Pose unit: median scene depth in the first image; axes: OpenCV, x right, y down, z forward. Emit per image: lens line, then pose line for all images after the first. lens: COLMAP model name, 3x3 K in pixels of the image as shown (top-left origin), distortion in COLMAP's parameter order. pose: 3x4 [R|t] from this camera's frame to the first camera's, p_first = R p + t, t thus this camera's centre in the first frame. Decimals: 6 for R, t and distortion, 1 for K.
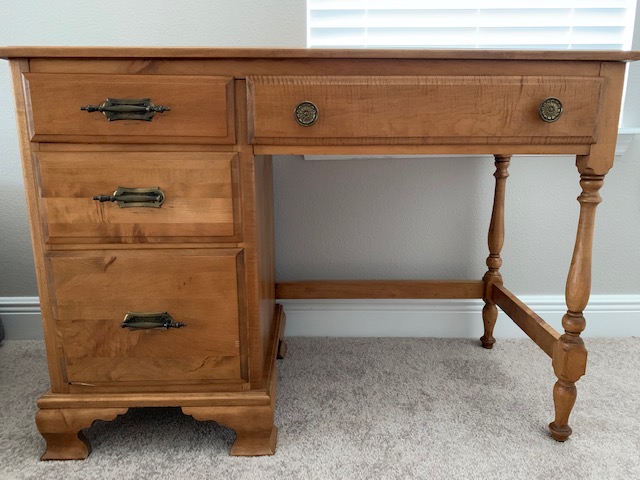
lens RADIAL K [[499.2, 0, 320.5], [0, 499.2, 236.1], [0, 0, 1]] dist [0.024550, -0.028956]
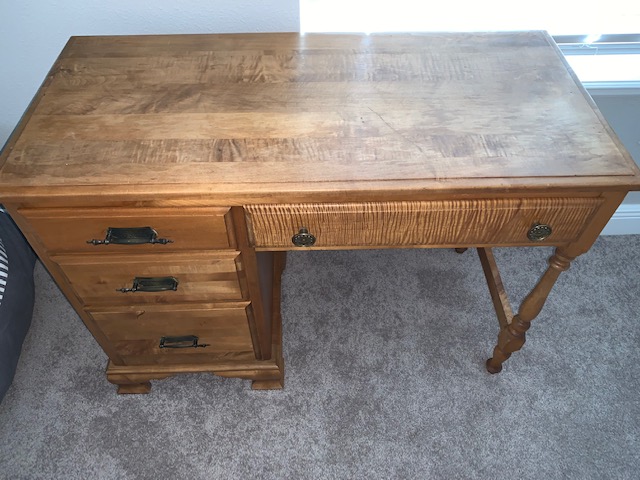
lens RADIAL K [[499.2, 0, 314.2], [0, 499.2, 239.6], [0, 0, 1]] dist [0.024550, -0.028956]
pose [[0.999991, -0.003732, 0.001858, -0.007845], [0.001827, 0.792893, 0.609358, -0.800239], [-0.003747, -0.609349, 0.792893, 0.157109]]
